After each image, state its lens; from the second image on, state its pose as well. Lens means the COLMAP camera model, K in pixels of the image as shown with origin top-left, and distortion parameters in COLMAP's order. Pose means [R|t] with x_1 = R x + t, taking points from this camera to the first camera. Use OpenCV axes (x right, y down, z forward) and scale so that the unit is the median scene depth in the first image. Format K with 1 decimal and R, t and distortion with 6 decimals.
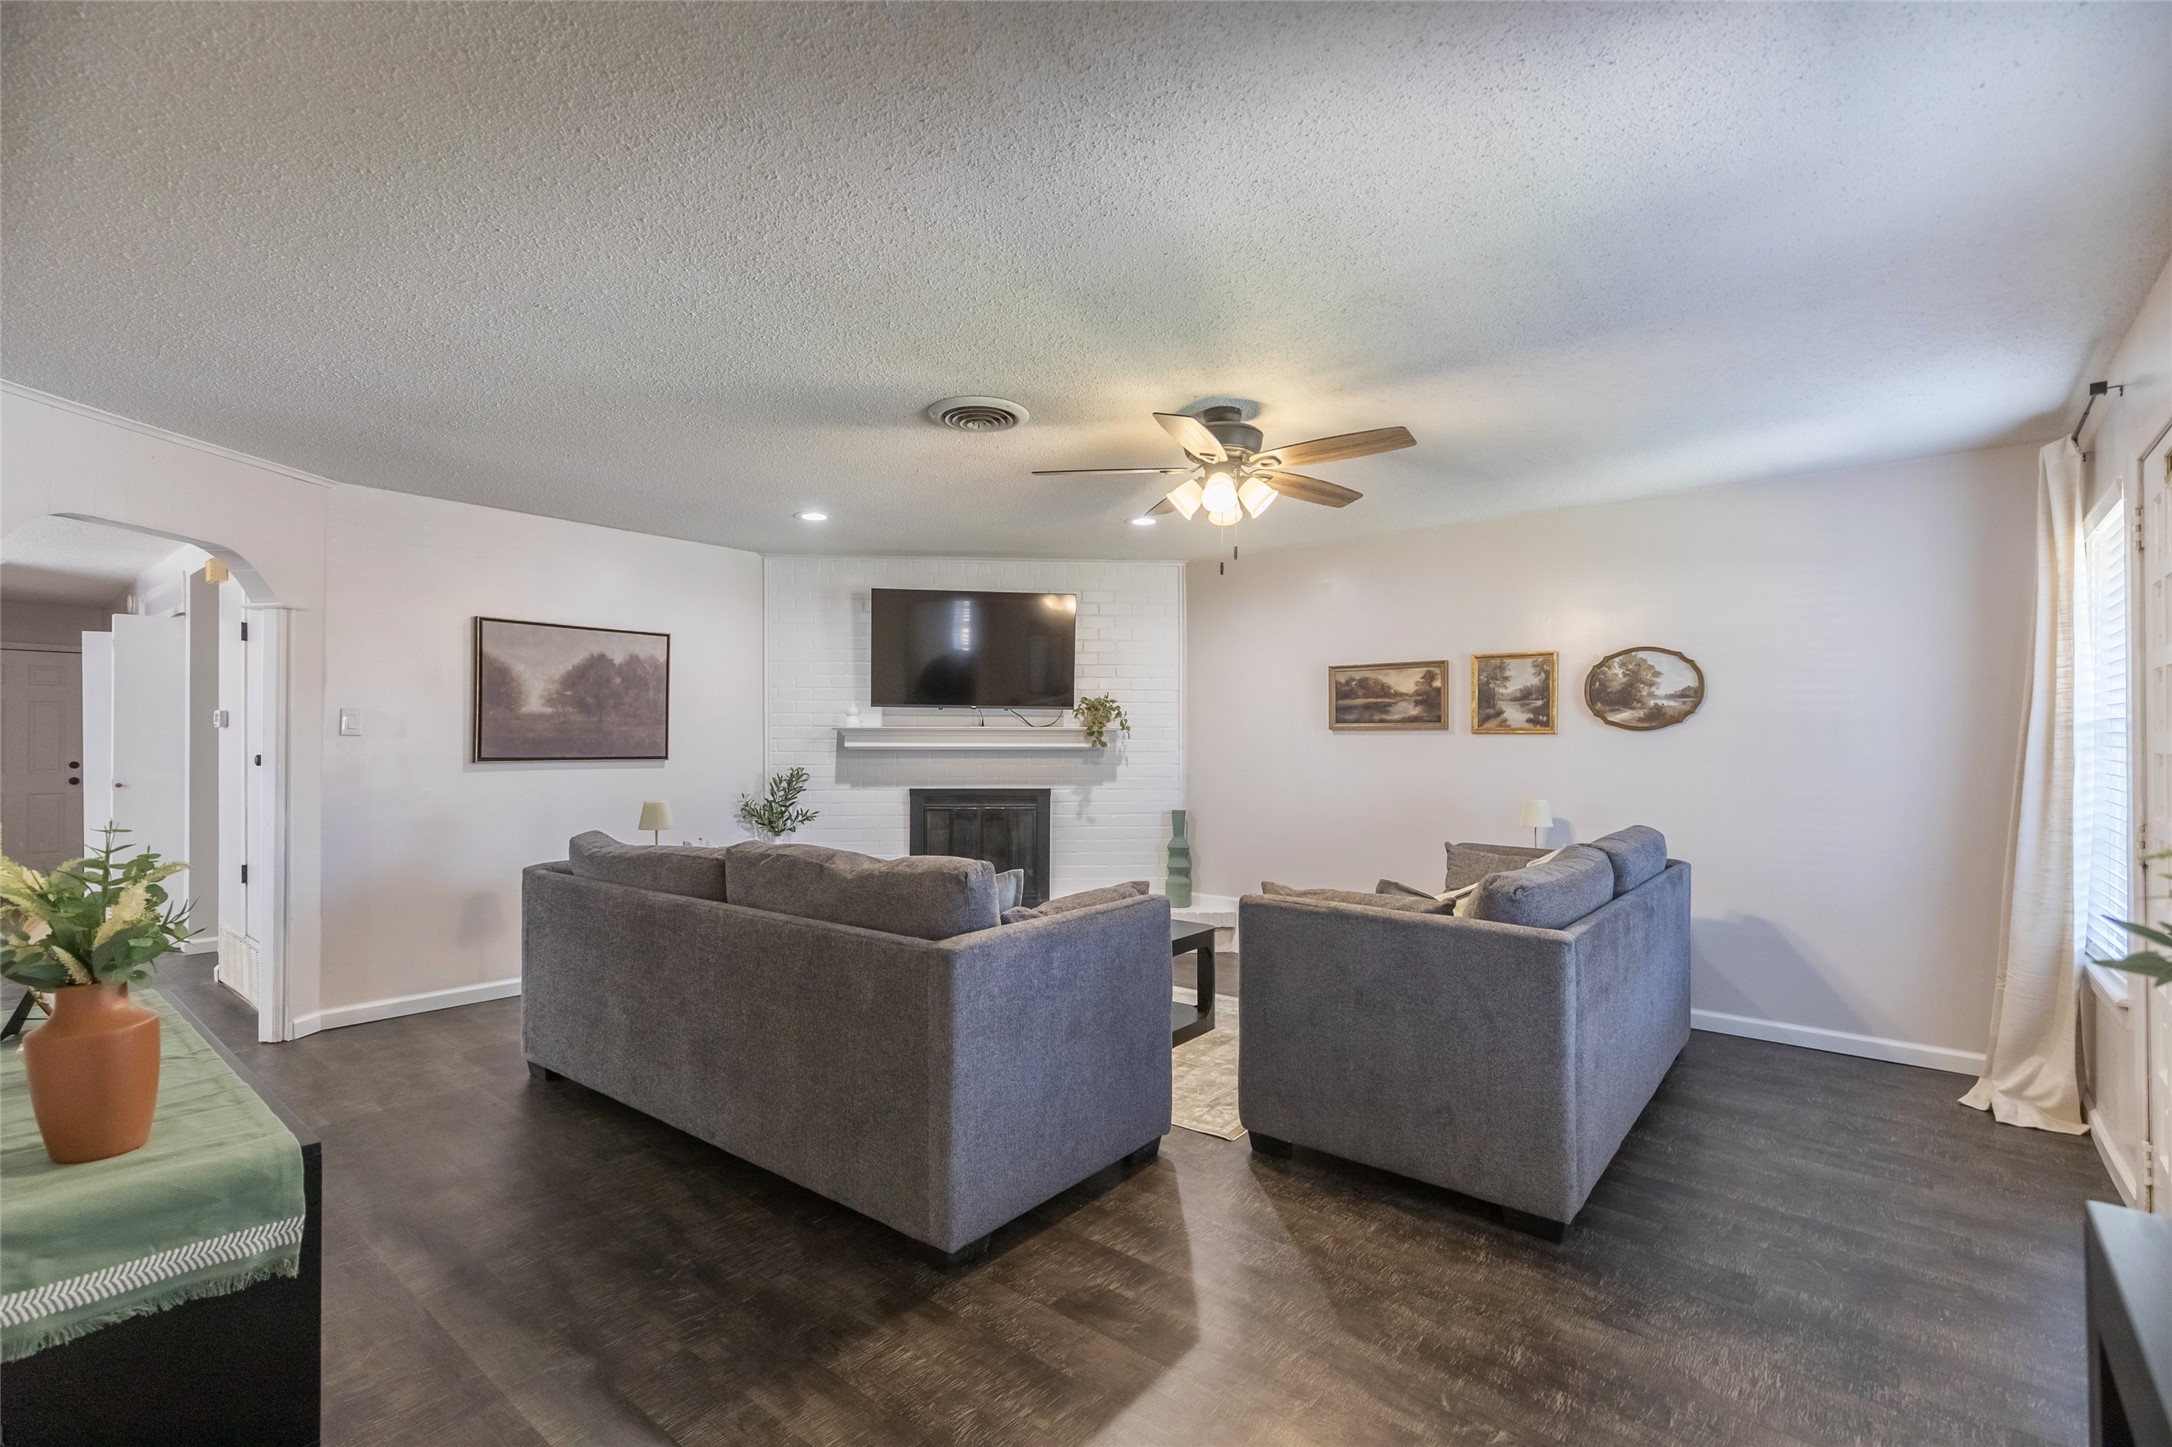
lens RADIAL K [[975.9, 0, 1081.4], [0, 975.9, 733.2], [0, 0, 1]] dist [0.002758, -0.000047]
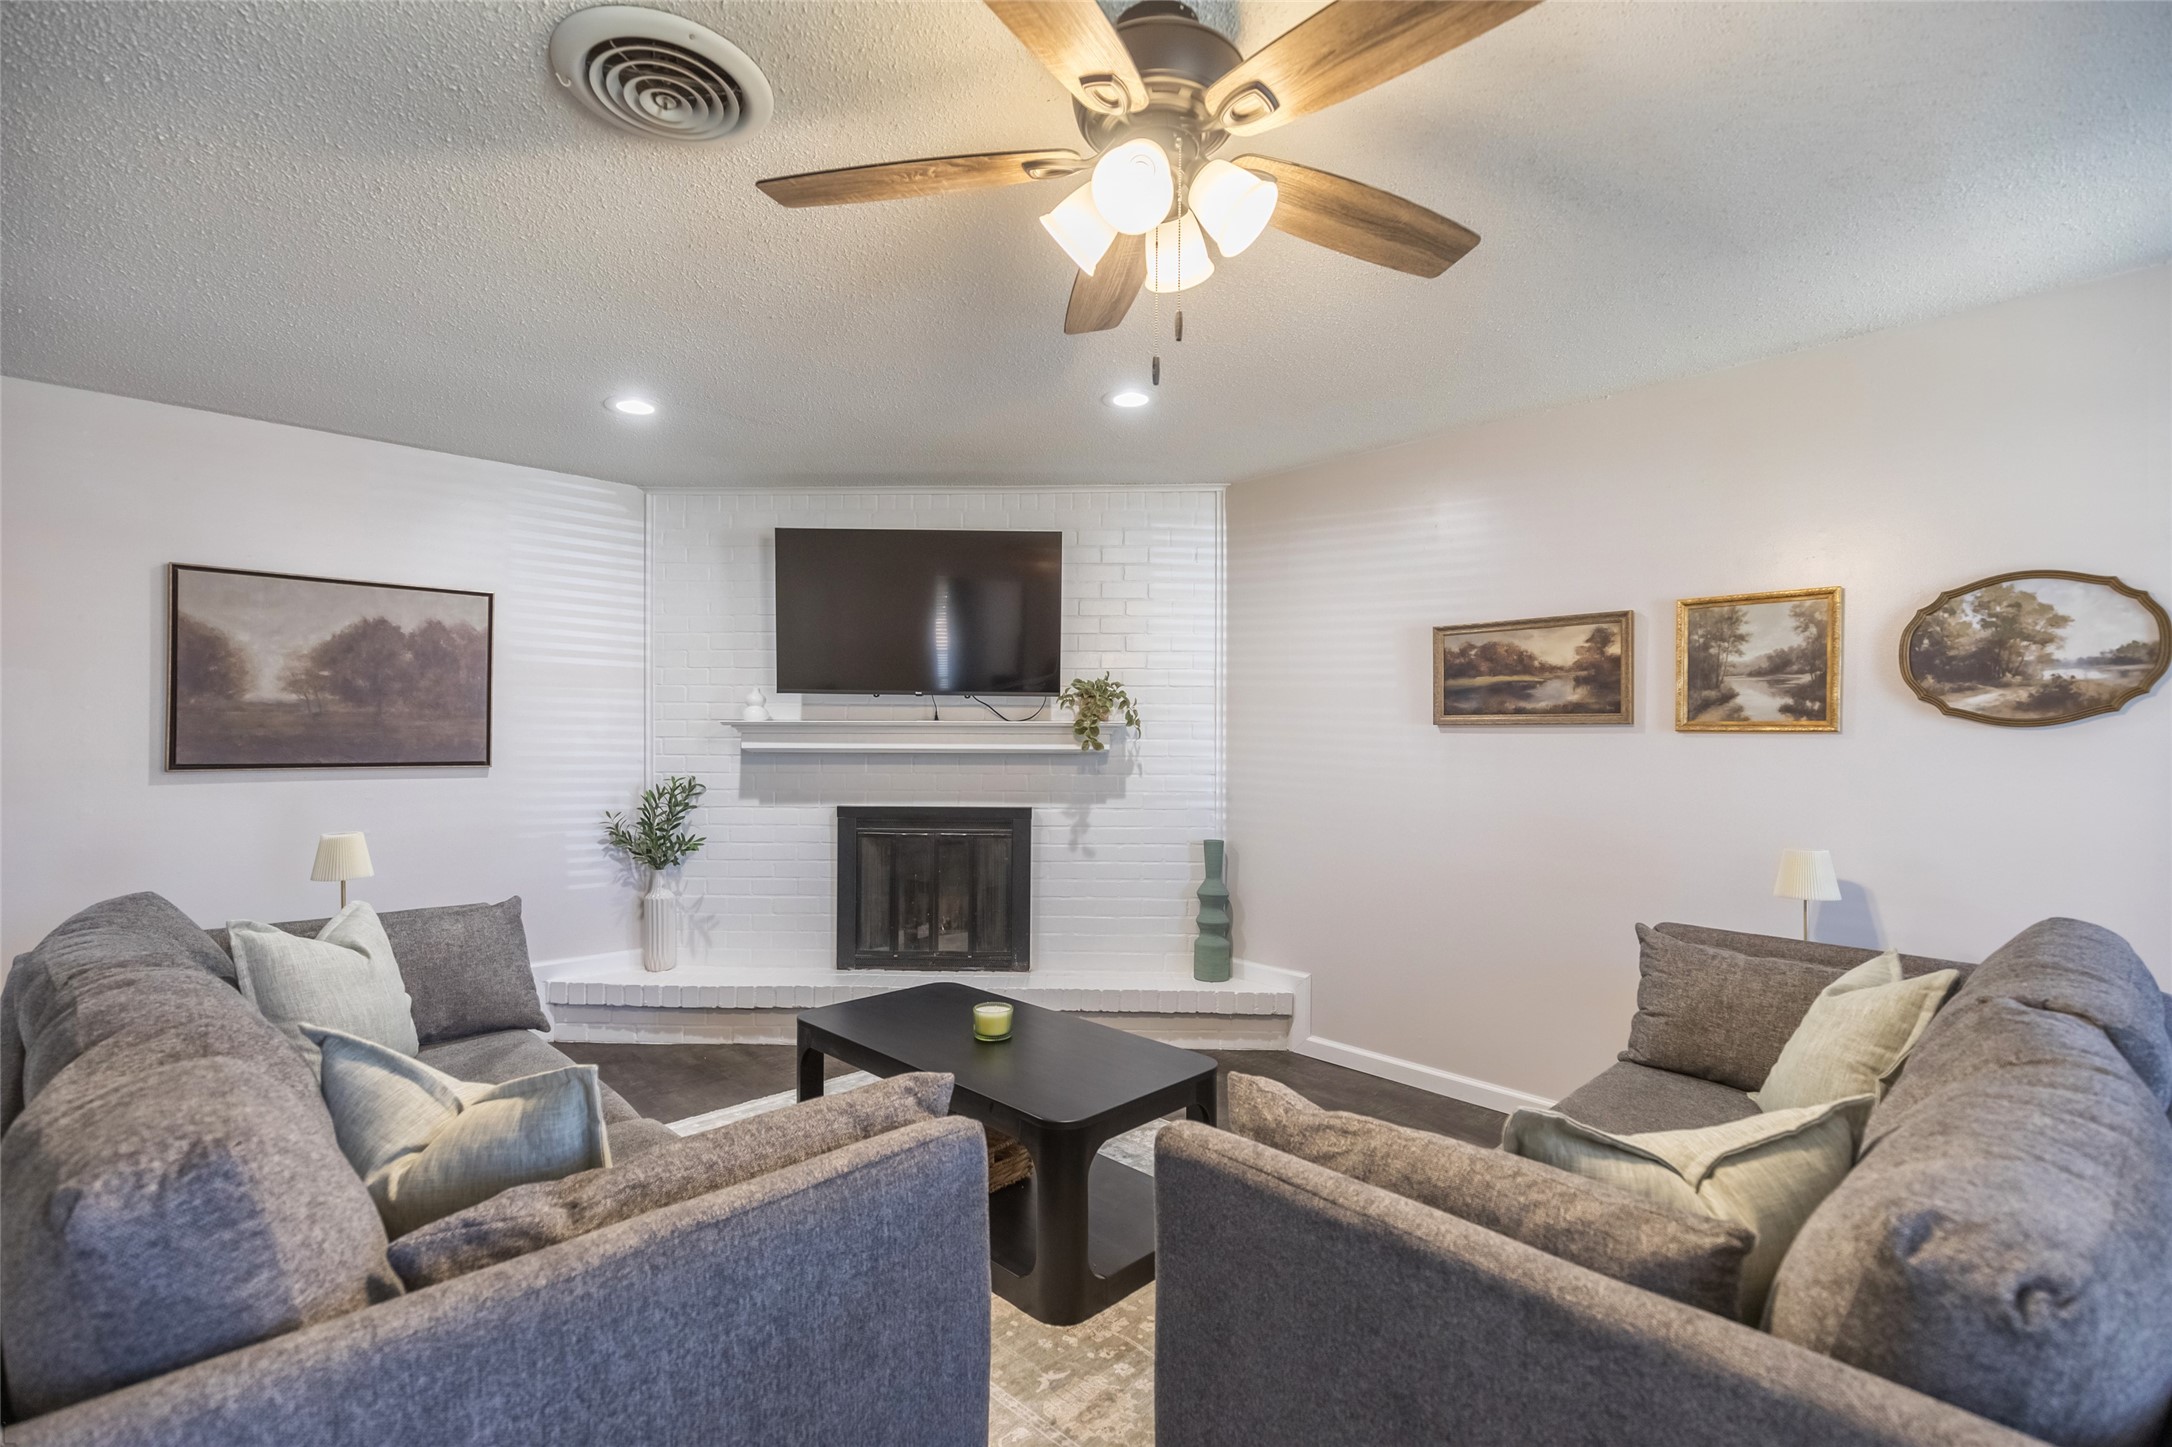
lens RADIAL K [[975.9, 0, 1081.4], [0, 975.9, 733.2], [0, 0, 1]] dist [0.002758, -0.000047]
pose [[0.992645, 0.001287, -0.121058, 0.106385], [-0.000819, 0.999992, 0.003913, -0.000590], [0.121062, -0.003785, 0.992638, 0.348791]]
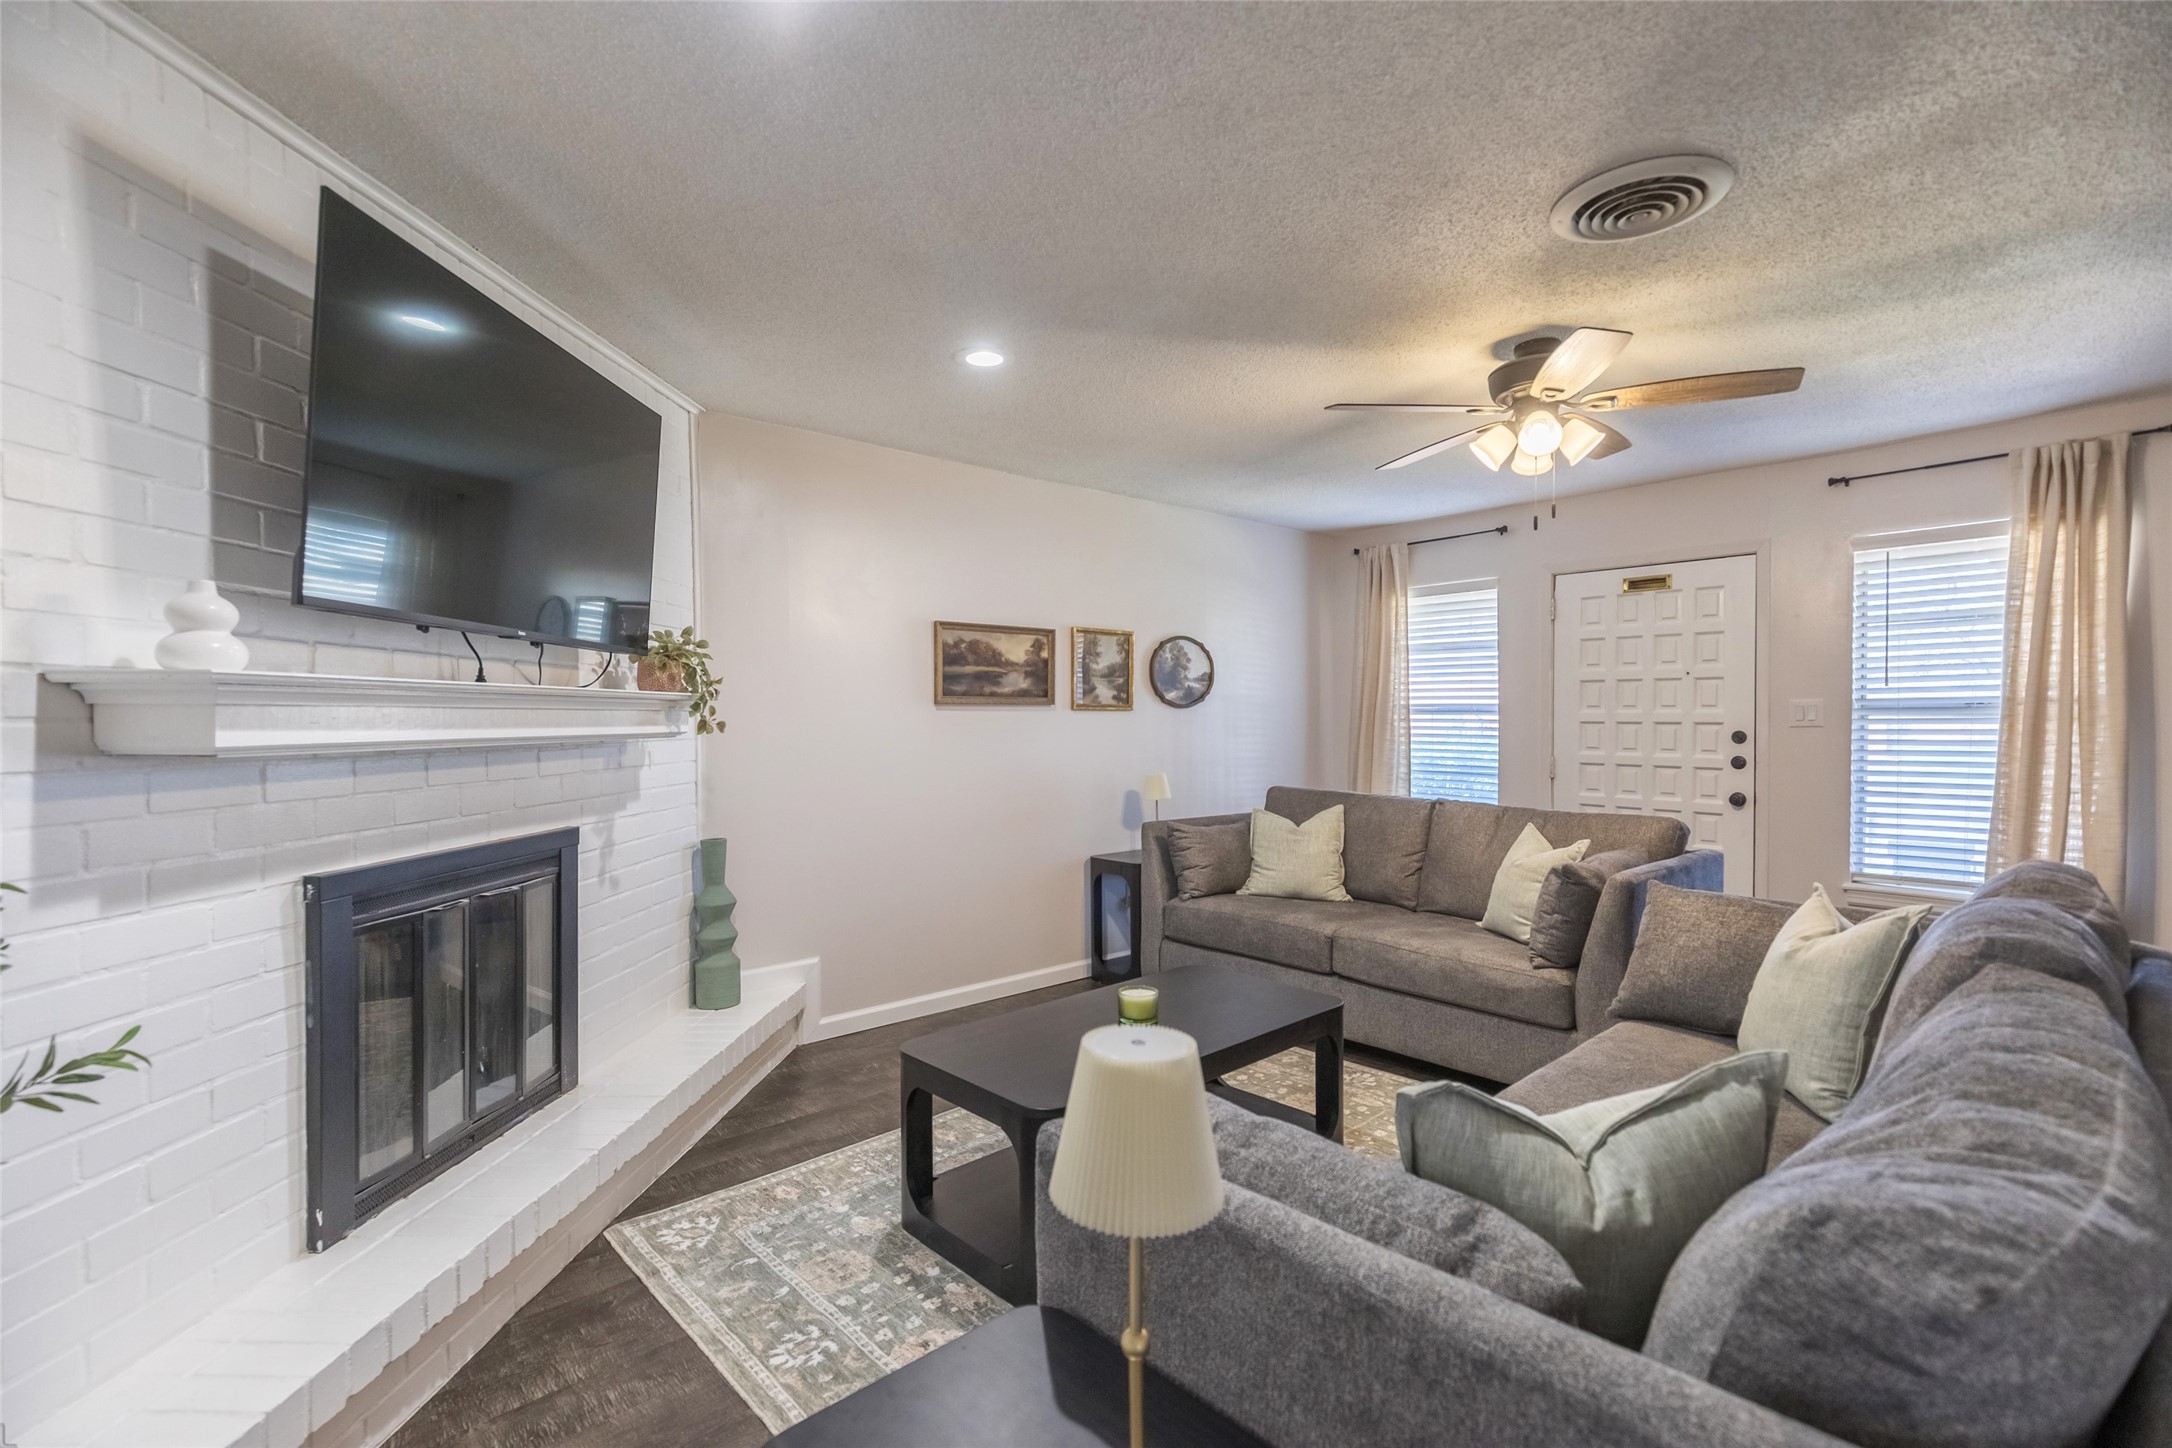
lens RADIAL K [[975.9, 0, 1081.4], [0, 975.9, 733.7], [0, 0, 1]] dist [0.002758, -0.000047]
pose [[0.151828, -0.019354, 0.988217, -0.517669], [-0.002449, 0.999798, 0.019957, 0.004450], [-0.988404, -0.005450, 0.151750, 0.820307]]
